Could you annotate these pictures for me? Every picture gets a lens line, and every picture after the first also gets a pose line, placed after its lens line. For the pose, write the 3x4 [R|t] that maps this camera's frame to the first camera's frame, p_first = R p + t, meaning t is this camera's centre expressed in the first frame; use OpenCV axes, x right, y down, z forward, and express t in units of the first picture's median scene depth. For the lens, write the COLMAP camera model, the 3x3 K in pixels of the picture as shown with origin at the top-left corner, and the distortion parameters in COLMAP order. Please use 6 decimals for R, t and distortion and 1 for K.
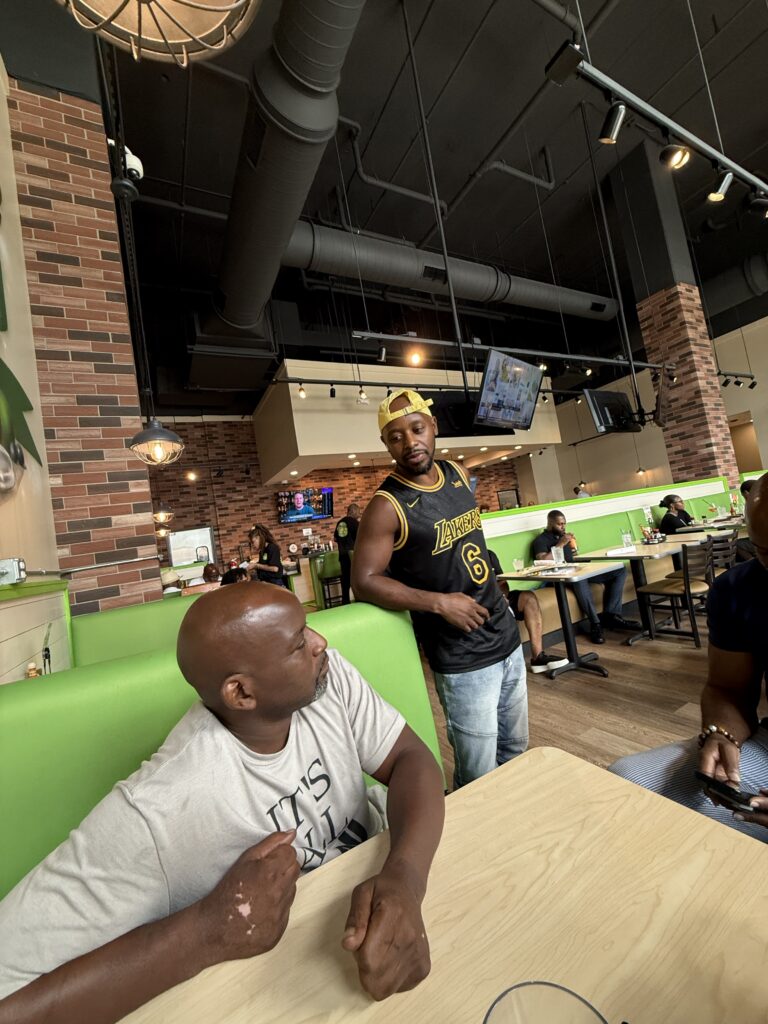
lens RADIAL K [[405.6, 0, 381.8], [0, 405.6, 510.3], [0, 0, 1]] dist [-0.002197, -0.000014]
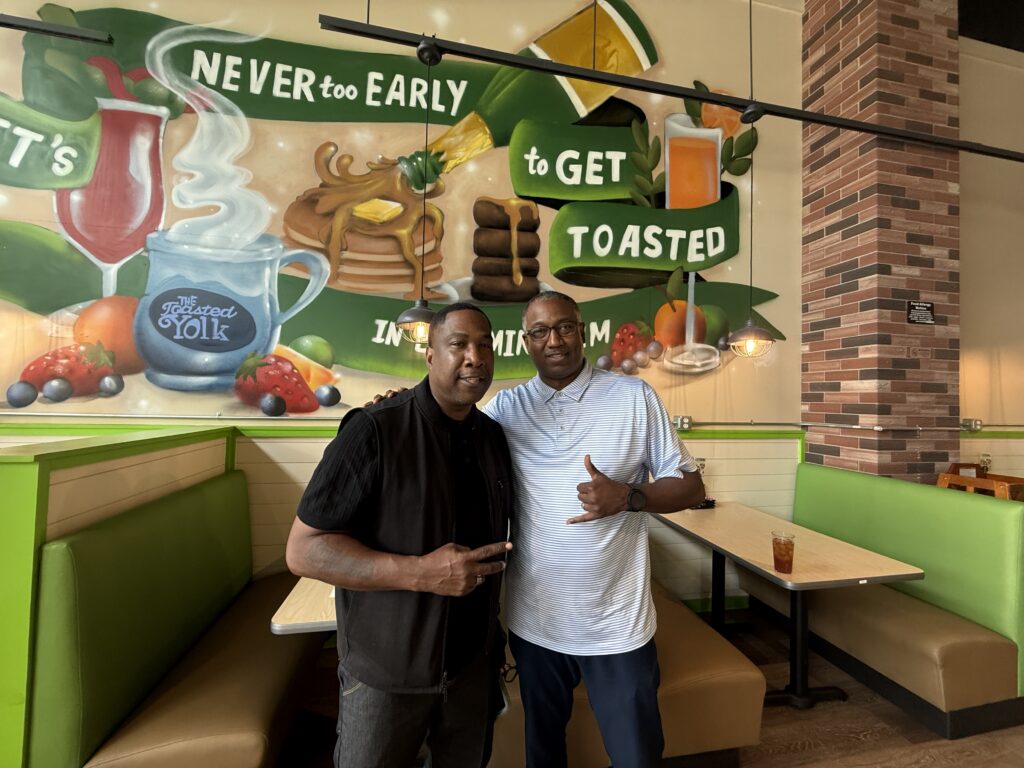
lens RADIAL K [[405.6, 0, 510.1], [0, 405.6, 385.3], [0, 0, 1]] dist [-0.002197, -0.000014]
pose [[-0.289021, 0.128627, -0.948642, 0.248485], [0.083108, 0.990563, 0.108990, -0.068922], [0.953709, -0.047339, -0.296983, 0.211935]]
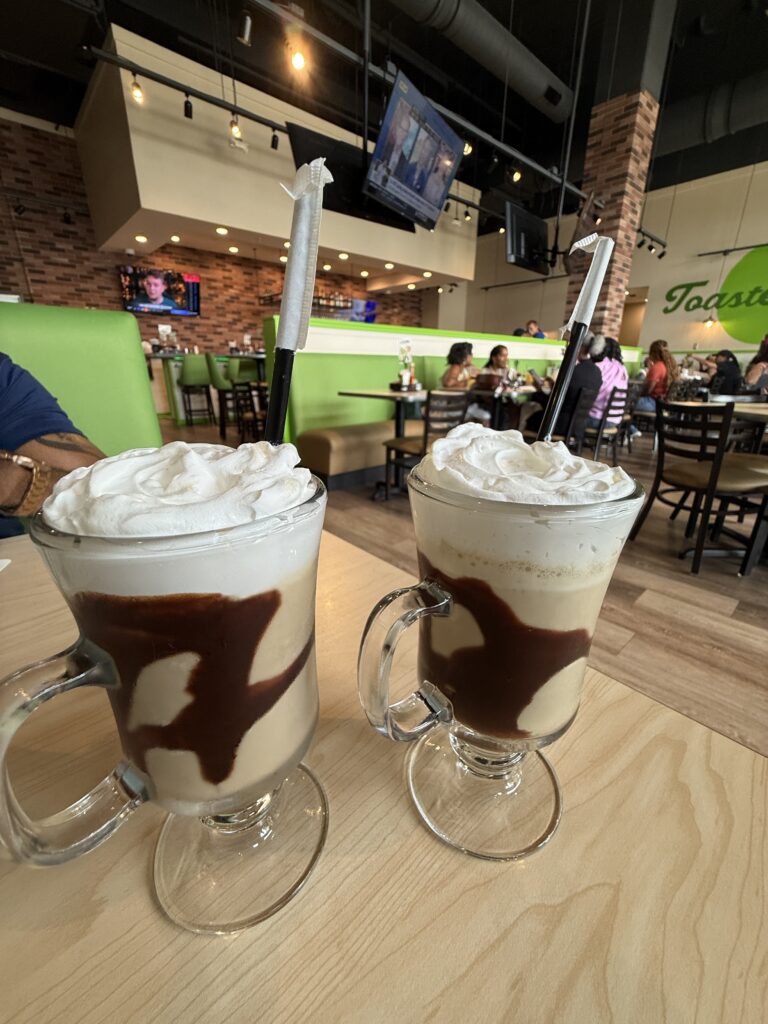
lens RADIAL K [[405.6, 0, 382.1], [0, 405.6, 511.2], [0, 0, 1]] dist [-0.002197, -0.000014]
pose [[0.960136, 0.076525, 0.268854, 0.062031], [-0.171094, 0.921474, 0.348731, 0.043741], [-0.221055, -0.380828, 0.897833, 0.041751]]
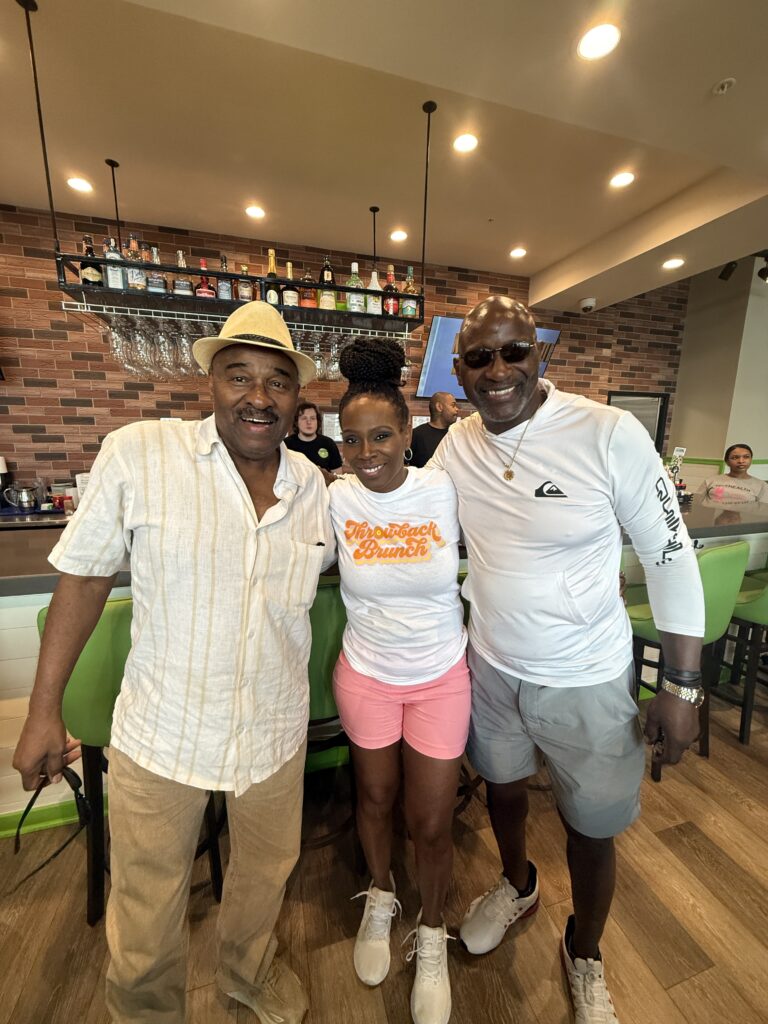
lens RADIAL K [[405.6, 0, 381.2], [0, 405.6, 511.6], [0, 0, 1]] dist [-0.002197, -0.000014]
pose [[0.963374, 0.206159, -0.171492, 0.309982], [-0.155883, 0.950886, 0.267424, -0.018597], [0.218201, -0.230897, 0.948196, 1.059380]]
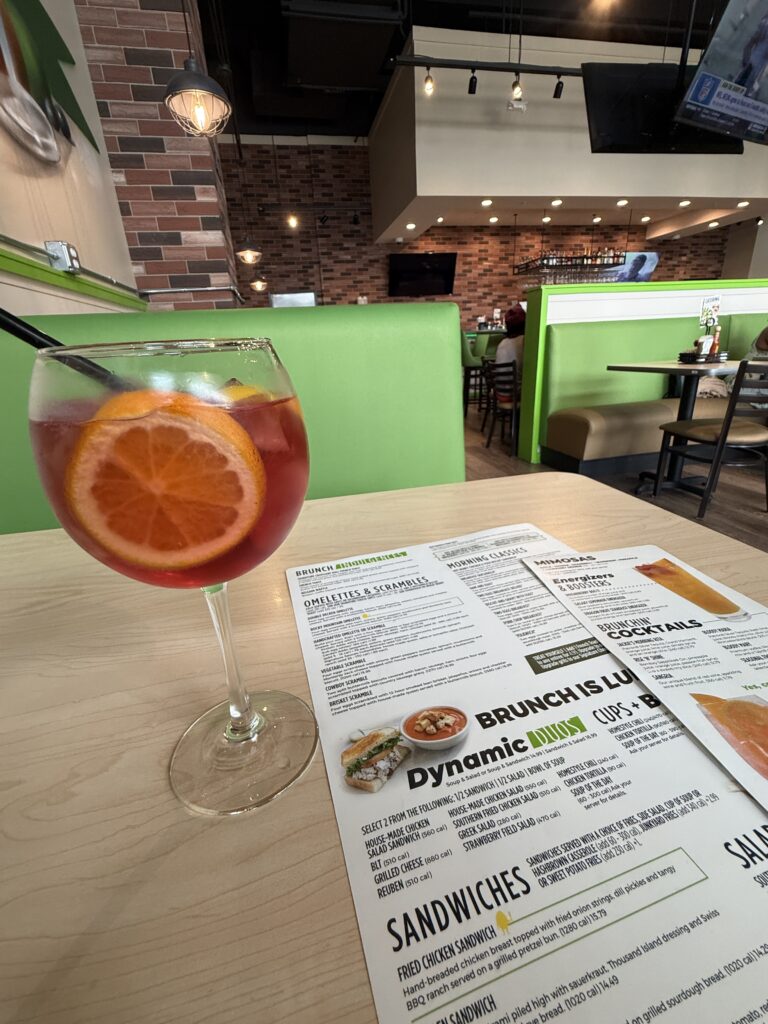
lens RADIAL K [[431.7, 0, 384.2], [0, 431.7, 504.9], [0, 0, 1]] dist [-0.002915, 0.000769]
pose [[0.955368, 0.197291, -0.219883, 0.036977], [-0.084937, 0.896325, 0.435186, 0.044400], [0.282945, -0.397087, 0.873077, 0.026891]]
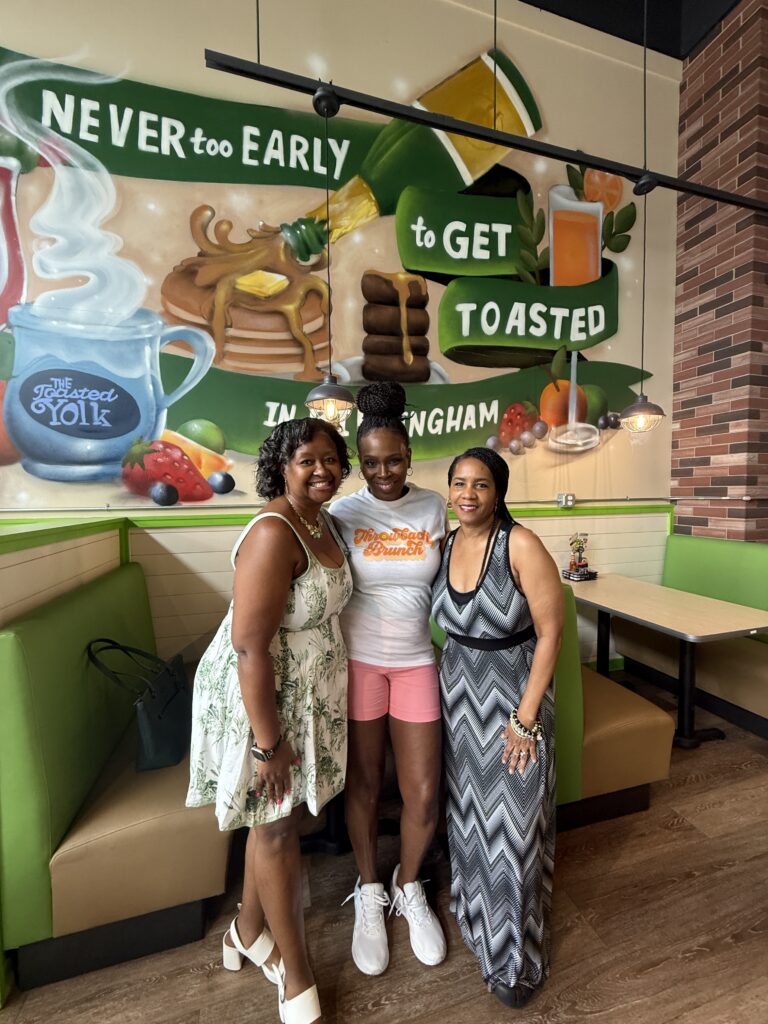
lens RADIAL K [[405.6, 0, 382.6], [0, 405.6, 510.1], [0, 0, 1]] dist [-0.002197, -0.000014]
pose [[-0.206938, 0.207878, -0.956014, 0.263472], [0.103825, 0.976314, 0.189818, -0.062127], [0.972829, -0.059978, -0.223619, 0.156066]]
